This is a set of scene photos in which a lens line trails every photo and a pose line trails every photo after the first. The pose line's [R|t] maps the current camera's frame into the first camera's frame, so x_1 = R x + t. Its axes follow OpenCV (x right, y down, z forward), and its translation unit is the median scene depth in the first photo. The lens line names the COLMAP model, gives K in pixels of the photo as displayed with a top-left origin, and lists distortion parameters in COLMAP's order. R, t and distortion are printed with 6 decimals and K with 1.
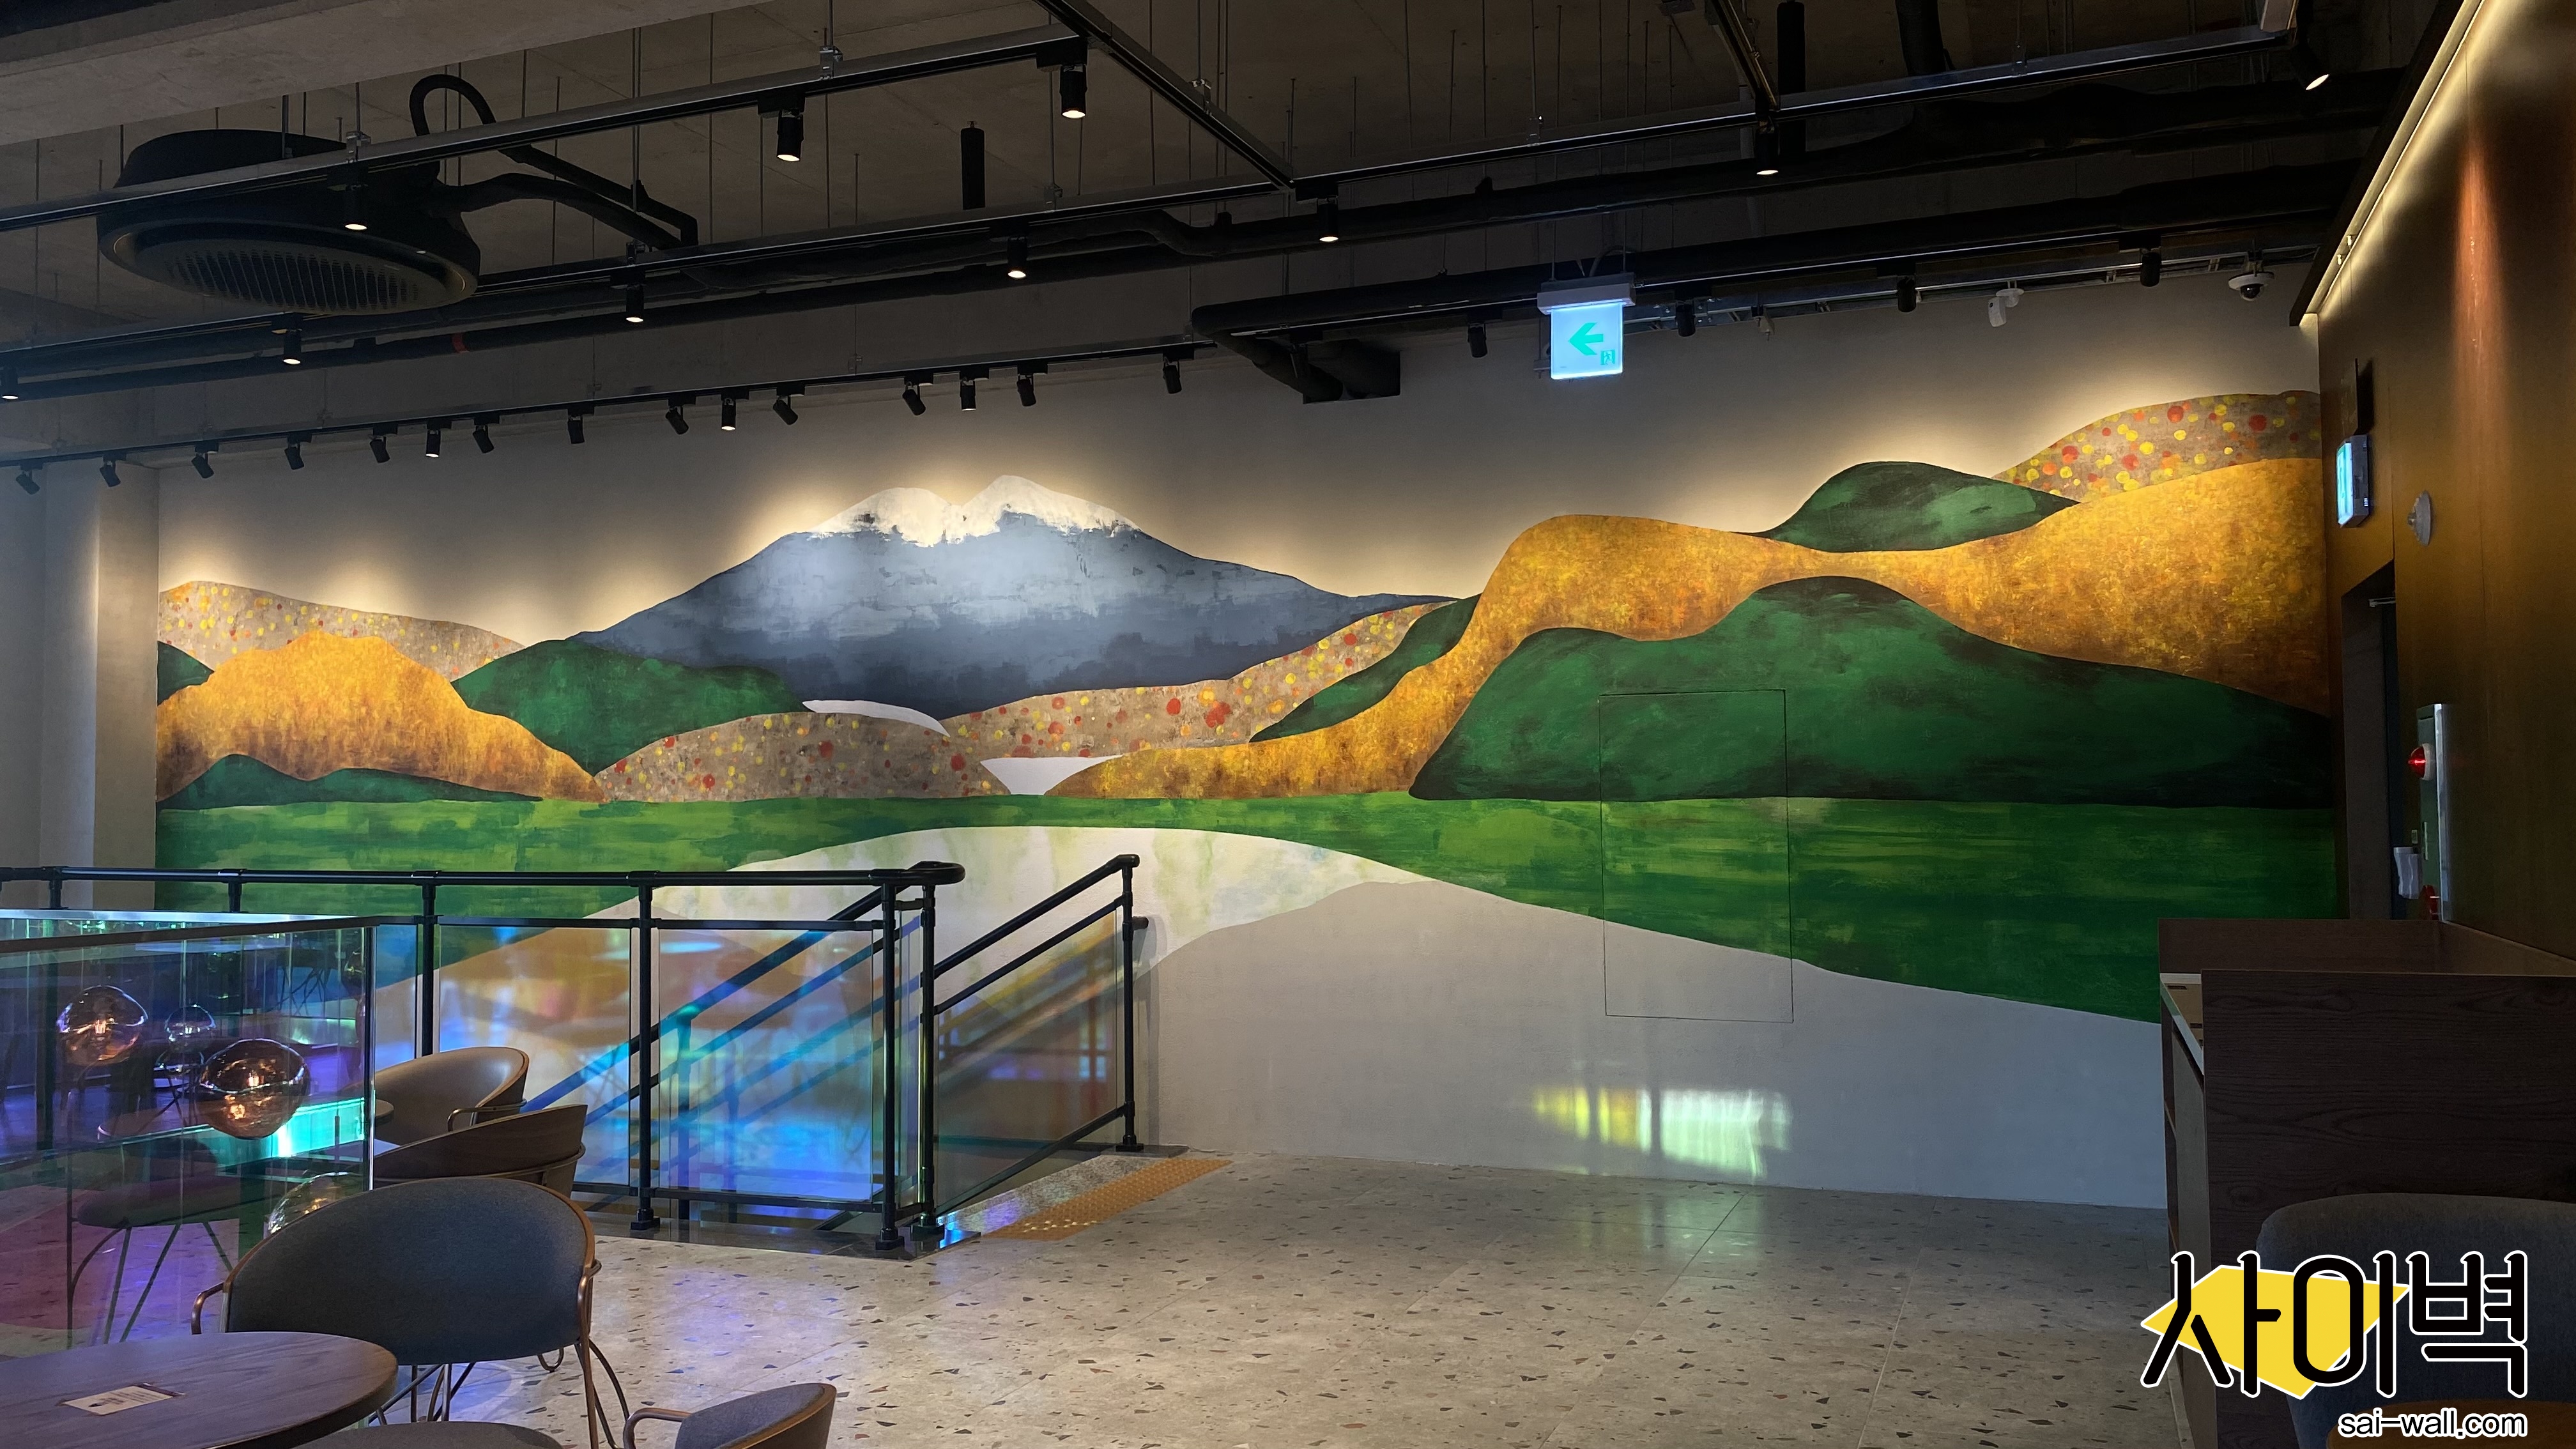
lens RADIAL K [[1934.6, 0, 1278.7], [0, 1934.6, 719.5], [0, 0, 1]] dist [0.030951, -0.049215]
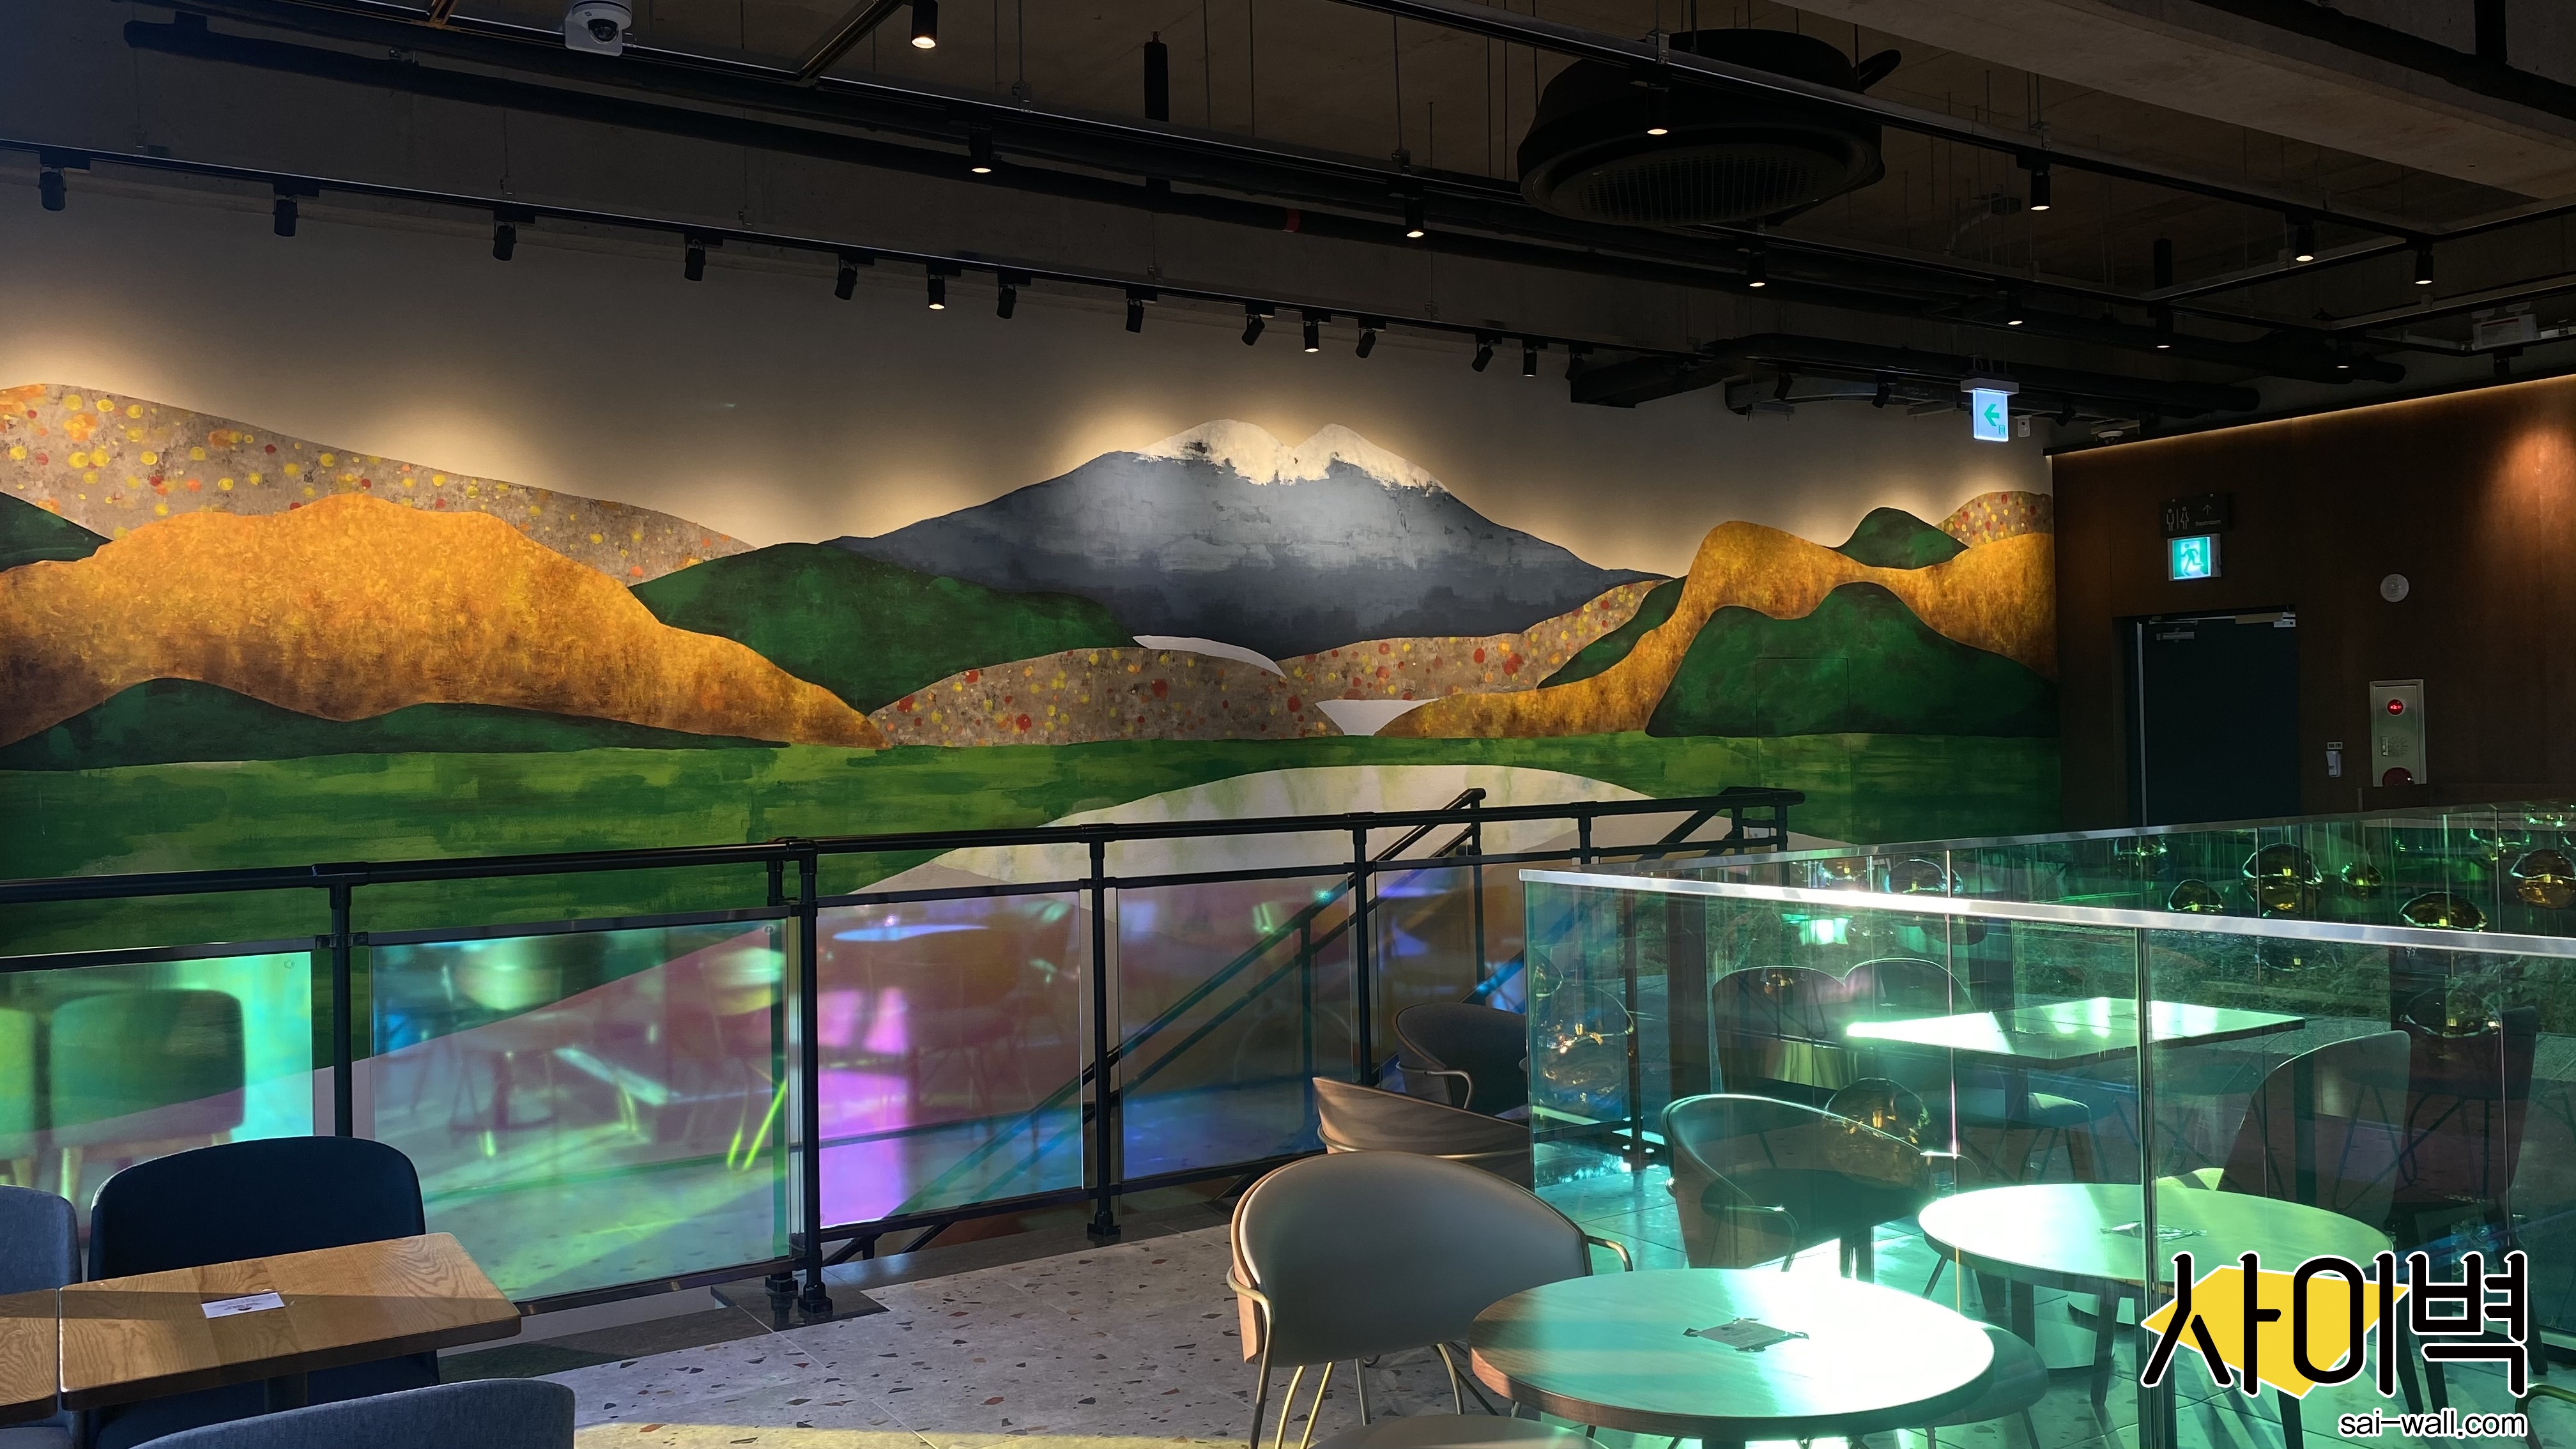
lens RADIAL K [[1934.6, 0, 1309.6], [0, 1934.6, 740.5], [0, 0, 1]] dist [0.030951, -0.049215]
pose [[0.585745, -0.003555, 0.810488, -0.980583], [-0.019248, 0.999647, 0.018296, 0.022926], [-0.810267, -0.026317, 0.585470, 0.408090]]
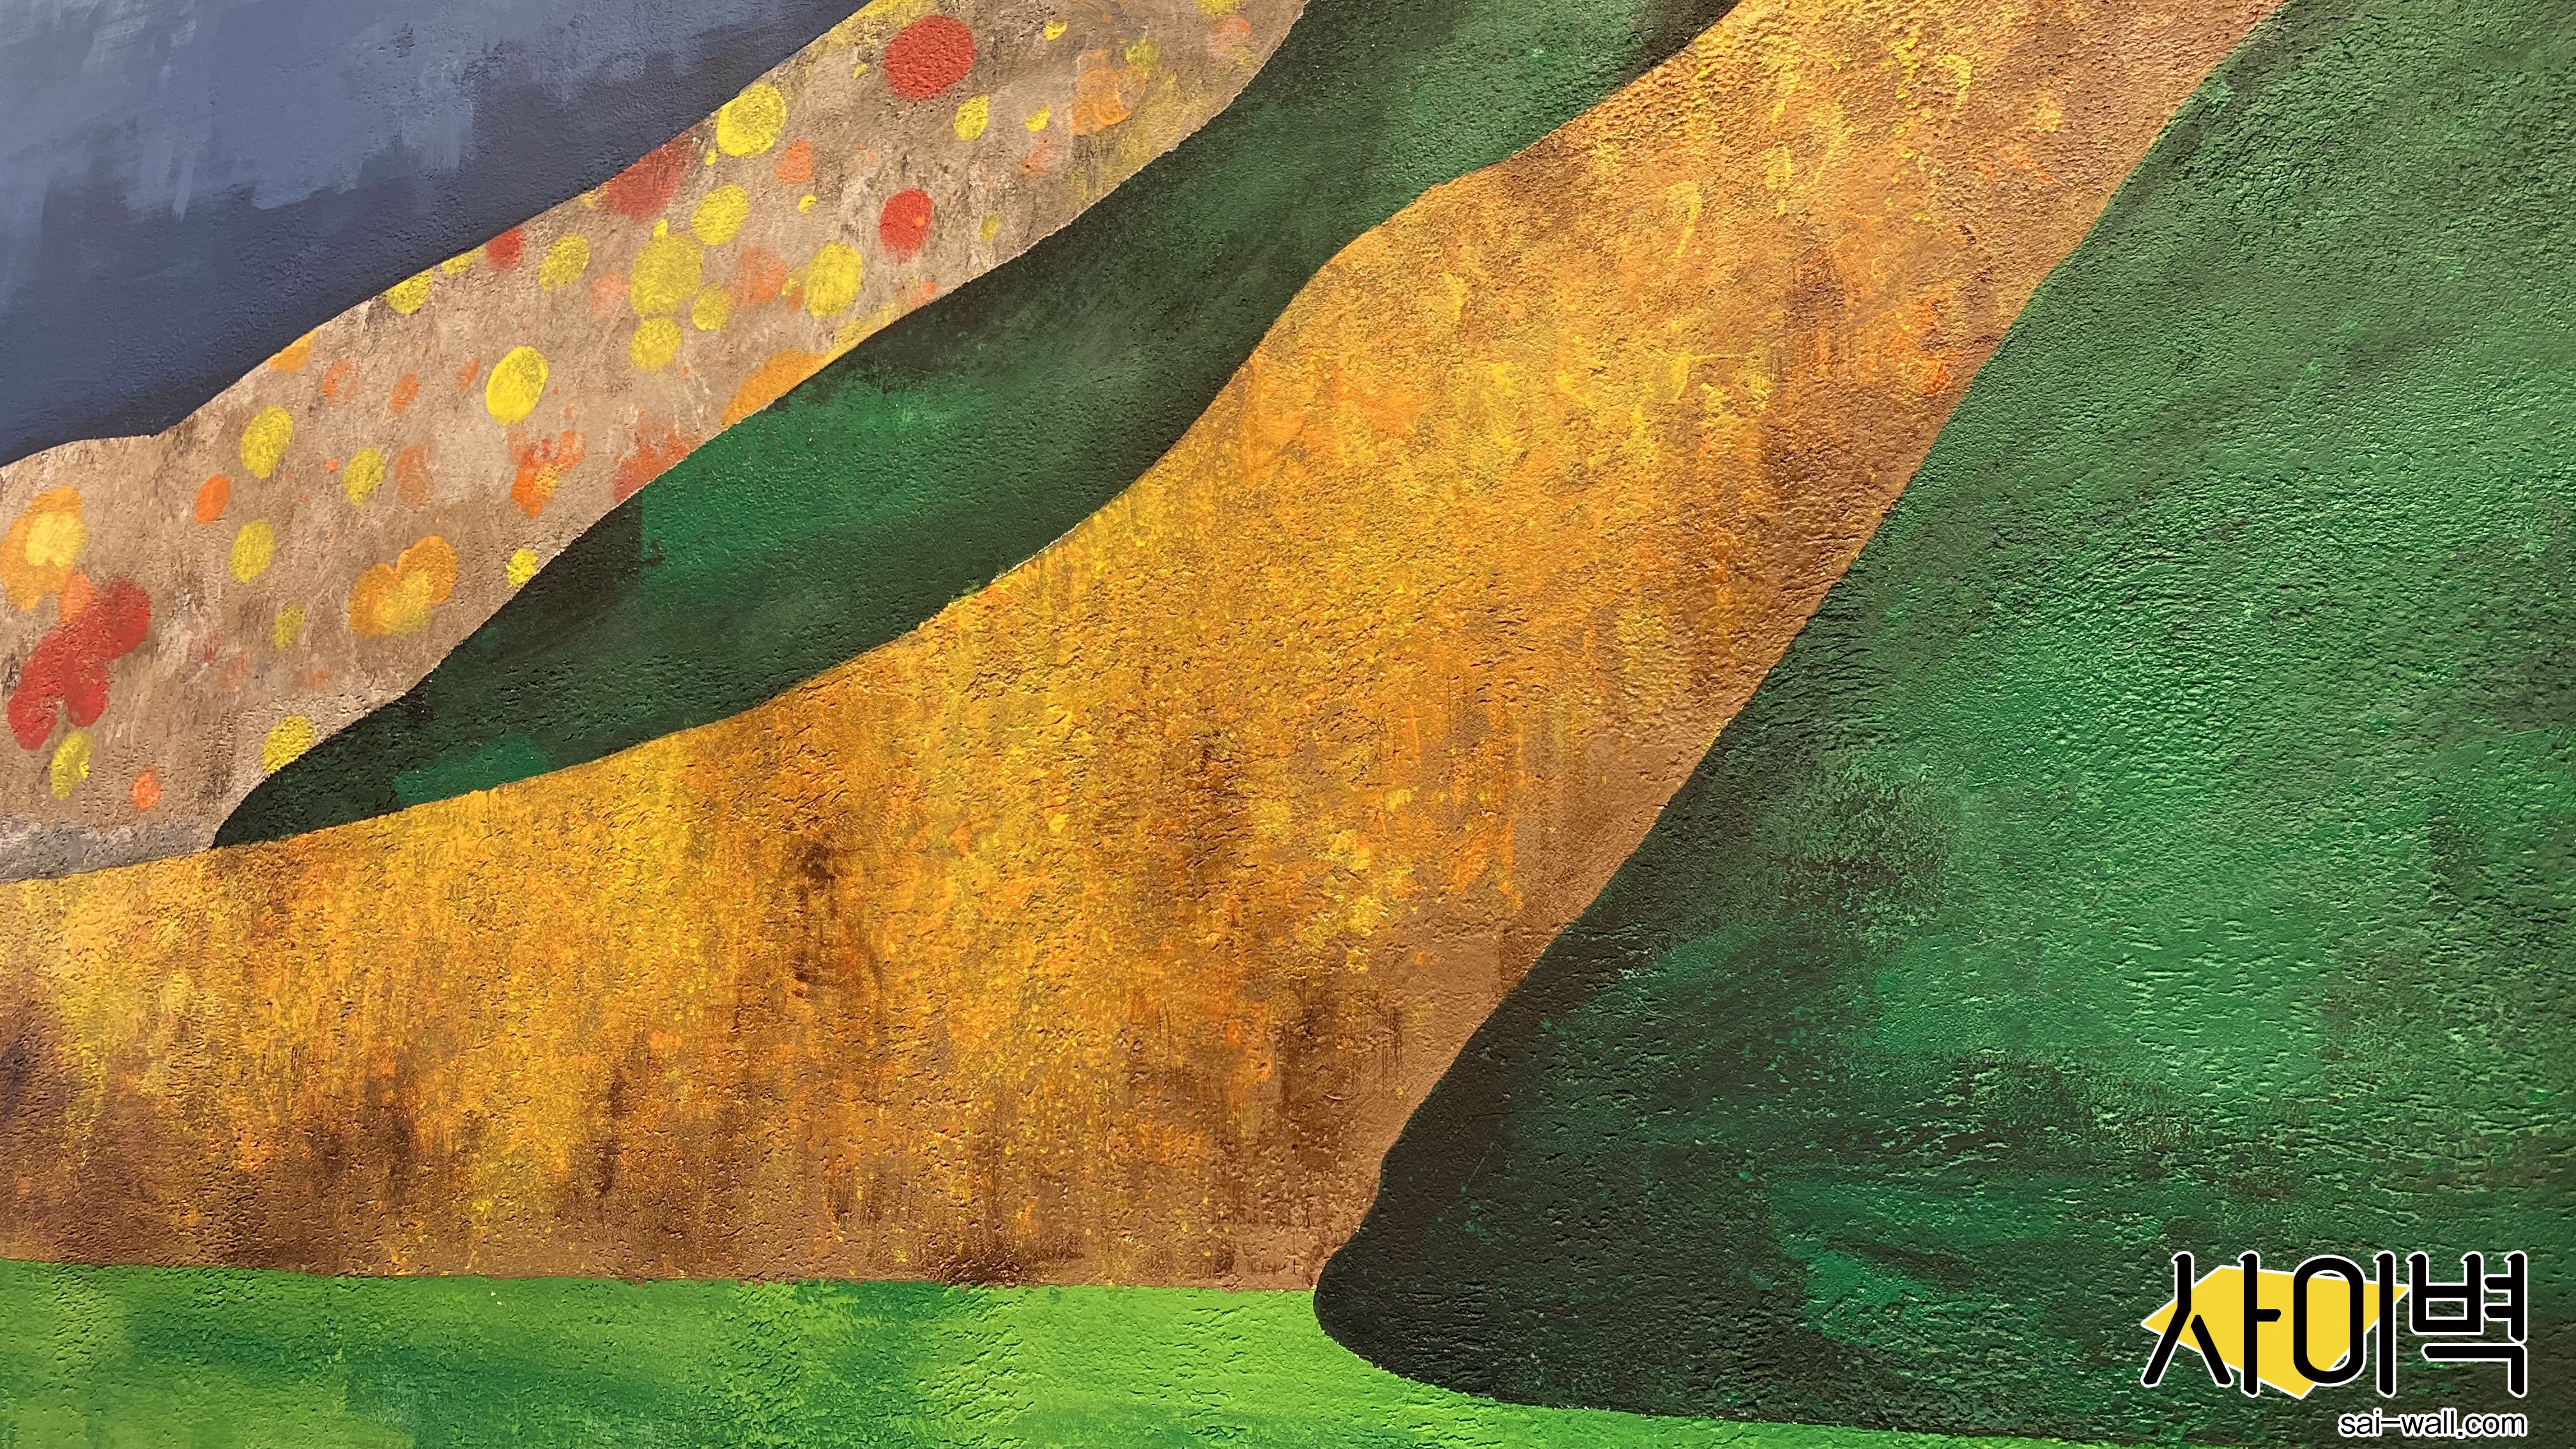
lens RADIAL K [[1934.6, 0, 1303.7], [0, 1934.6, 729.2], [0, 0, 1]] dist [0.030951, -0.049215]
pose [[0.999320, 0.033026, -0.016402, 0.061467], [-0.035223, 0.986559, -0.159564, 0.021801], [0.010912, 0.160033, 0.987051, 0.817067]]
